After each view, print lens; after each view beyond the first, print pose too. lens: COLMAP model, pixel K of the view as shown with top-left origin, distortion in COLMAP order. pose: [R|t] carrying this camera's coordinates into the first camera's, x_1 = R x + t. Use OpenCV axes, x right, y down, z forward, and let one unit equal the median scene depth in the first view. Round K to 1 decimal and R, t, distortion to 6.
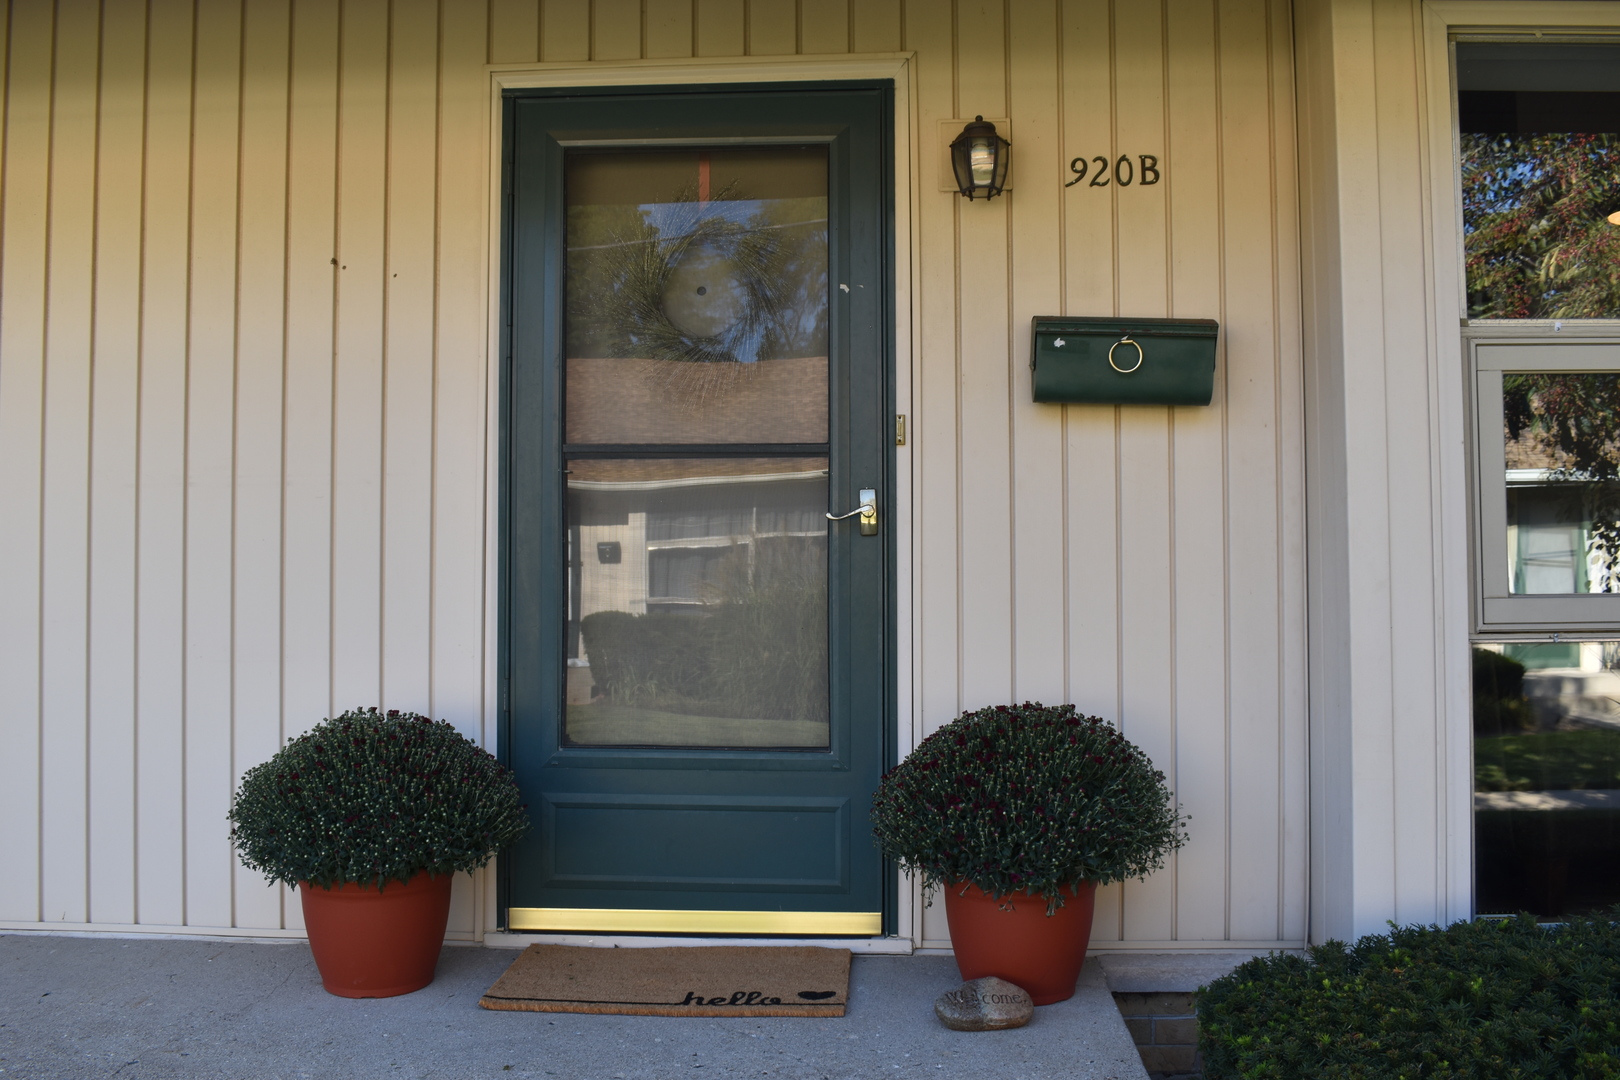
lens RADIAL K [[1471.9, 0, 810.8], [0, 1471.9, 527.6], [0, 0, 1]] dist [-0.009783, 0.002818]
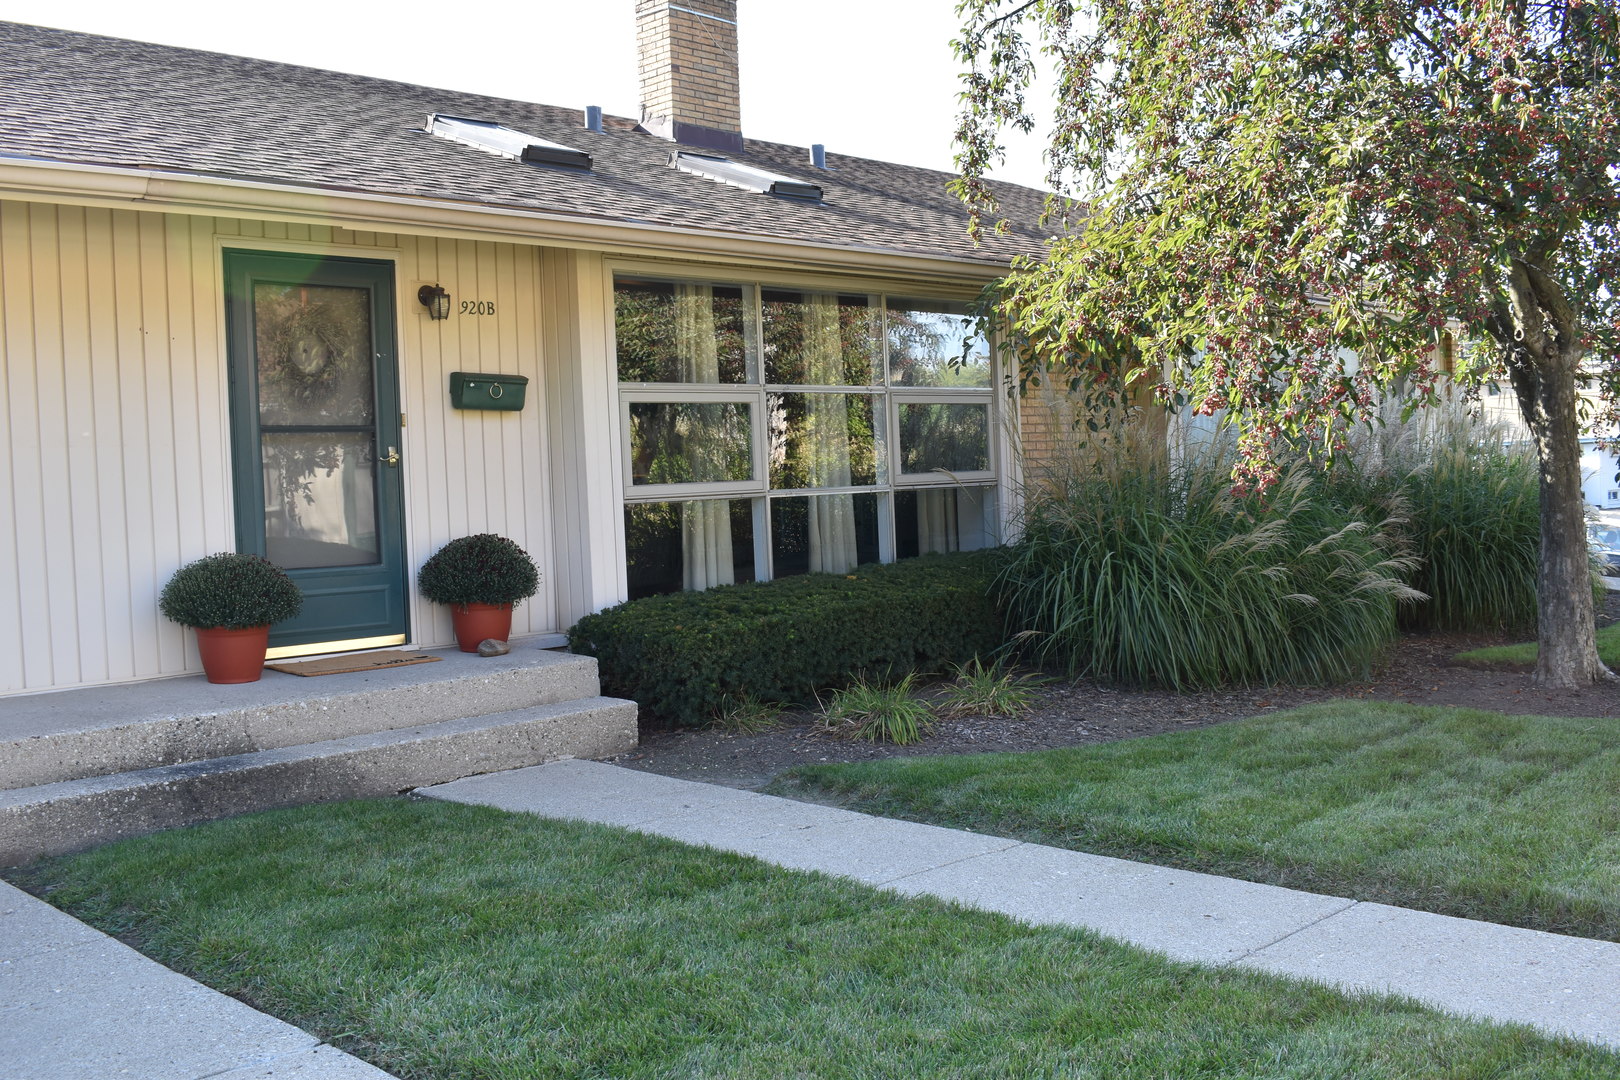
lens RADIAL K [[1584.9, 0, 809.2], [0, 1584.9, 538.8], [0, 0, 1]] dist [0.005675, 0.000000]
pose [[0.685268, -0.048574, 0.726669, -1.280652], [0.010981, 0.998349, 0.056378, -0.015115], [-0.728208, -0.030655, 0.684670, -1.111228]]
